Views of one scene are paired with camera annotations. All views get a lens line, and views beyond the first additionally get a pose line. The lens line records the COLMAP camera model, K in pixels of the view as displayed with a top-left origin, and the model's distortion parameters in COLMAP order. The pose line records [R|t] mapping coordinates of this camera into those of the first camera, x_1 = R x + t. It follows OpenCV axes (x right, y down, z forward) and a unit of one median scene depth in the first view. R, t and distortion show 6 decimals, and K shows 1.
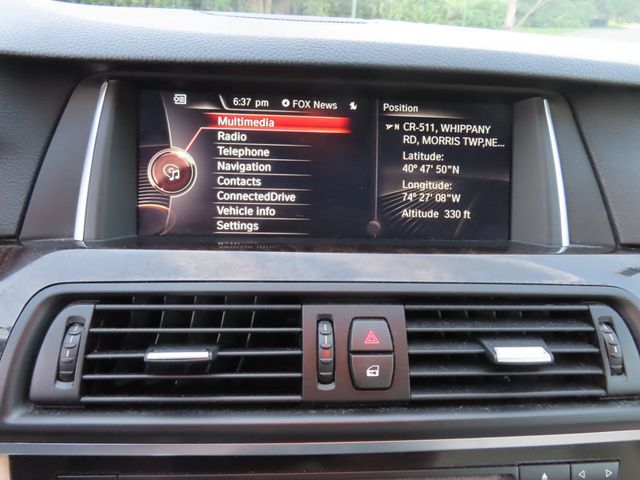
lens RADIAL K [[455.0, 0, 318.7], [0, 455.0, 242.5], [0, 0, 1]] dist [-0.008489, -0.002766]
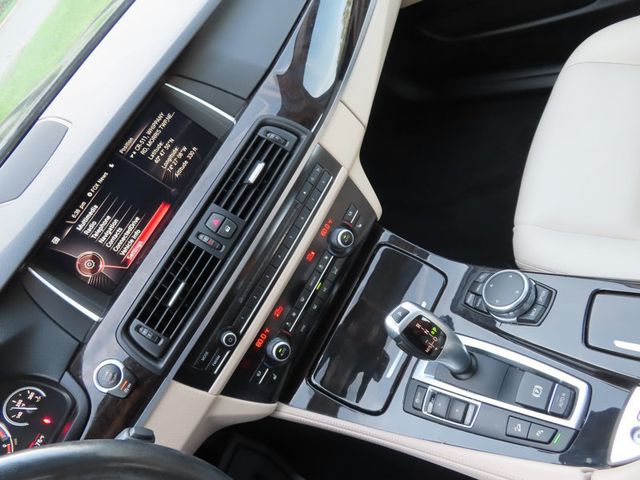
lens RADIAL K [[463.5, 0, 320.0], [0, 463.5, 240.0], [0, 0, 1]] dist [-0.003825, 0.013497]
pose [[0.505667, -0.848047, 0.158481, -0.054937], [0.797638, 0.529559, 0.288688, -0.000050], [-0.328746, -0.019570, 0.944216, -1.135775]]
